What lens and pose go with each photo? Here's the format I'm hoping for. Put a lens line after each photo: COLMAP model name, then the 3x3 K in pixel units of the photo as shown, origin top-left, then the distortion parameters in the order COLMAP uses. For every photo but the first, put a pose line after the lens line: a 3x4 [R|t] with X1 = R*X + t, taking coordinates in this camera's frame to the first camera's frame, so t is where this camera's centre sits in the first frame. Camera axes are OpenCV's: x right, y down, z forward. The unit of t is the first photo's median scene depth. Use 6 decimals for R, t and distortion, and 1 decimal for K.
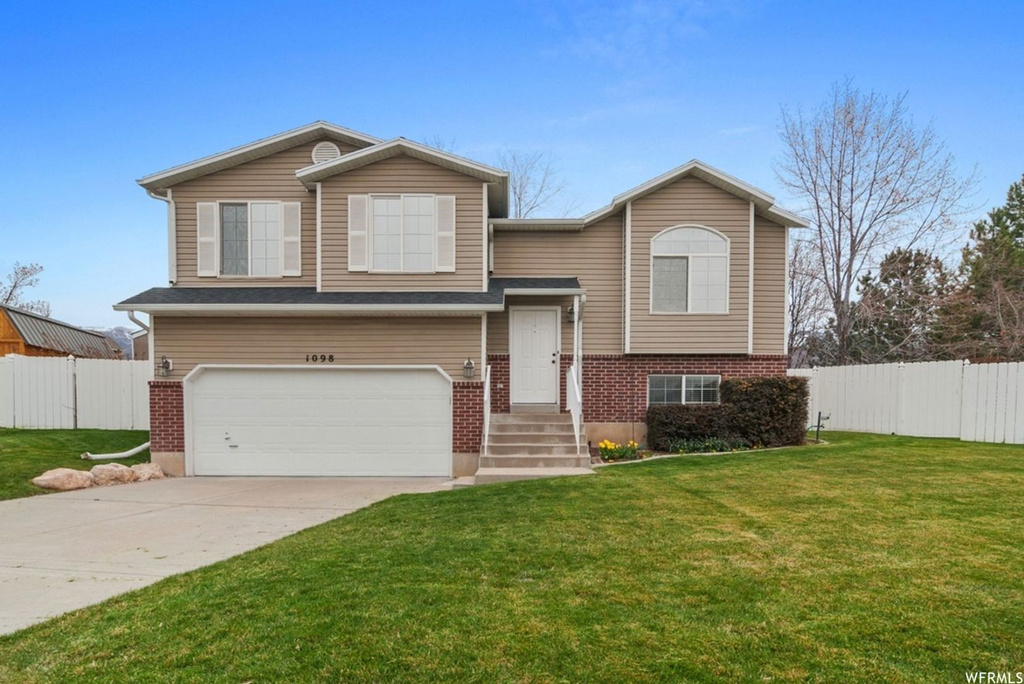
lens RADIAL K [[568.4, 0, 499.5], [0, 568.4, 424.6], [0, 0, 1]] dist [-0.003935, 0.003449]
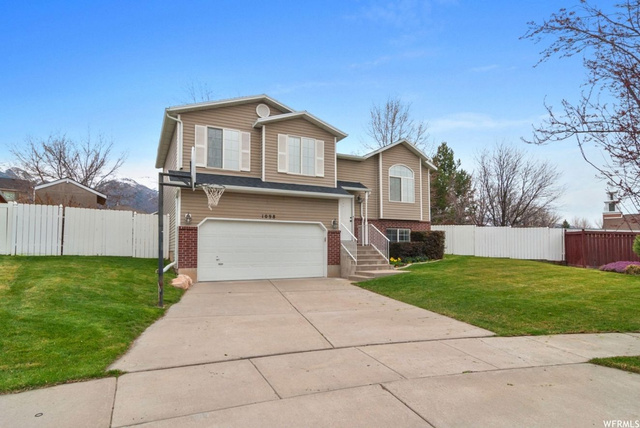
lens RADIAL K [[355.2, 0, 317.5], [0, 355.2, 217.2], [0, 0, 1]] dist [-0.003935, 0.003449]
pose [[0.888752, 0.039475, 0.456686, -0.683276], [0.003127, 0.995740, -0.092154, -0.004201], [-0.458379, 0.083330, 0.884842, -0.120105]]
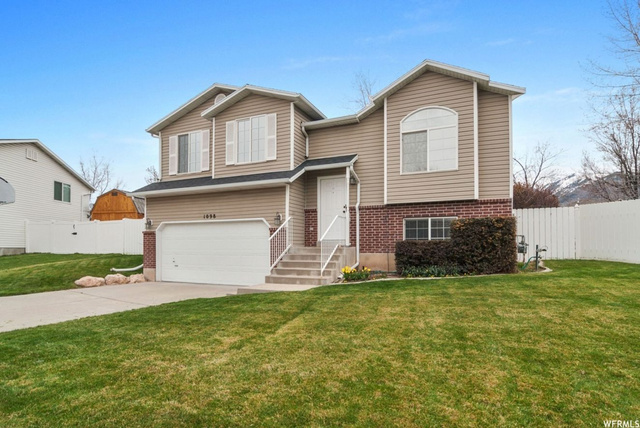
lens RADIAL K [[355.2, 0, 342.2], [0, 355.2, 232.1], [0, 0, 1]] dist [-0.003935, 0.003449]
pose [[0.916820, -0.020891, -0.398754, 0.479599], [0.003494, 0.999012, -0.044305, -0.017710], [0.399285, 0.039226, 0.915987, 0.158078]]
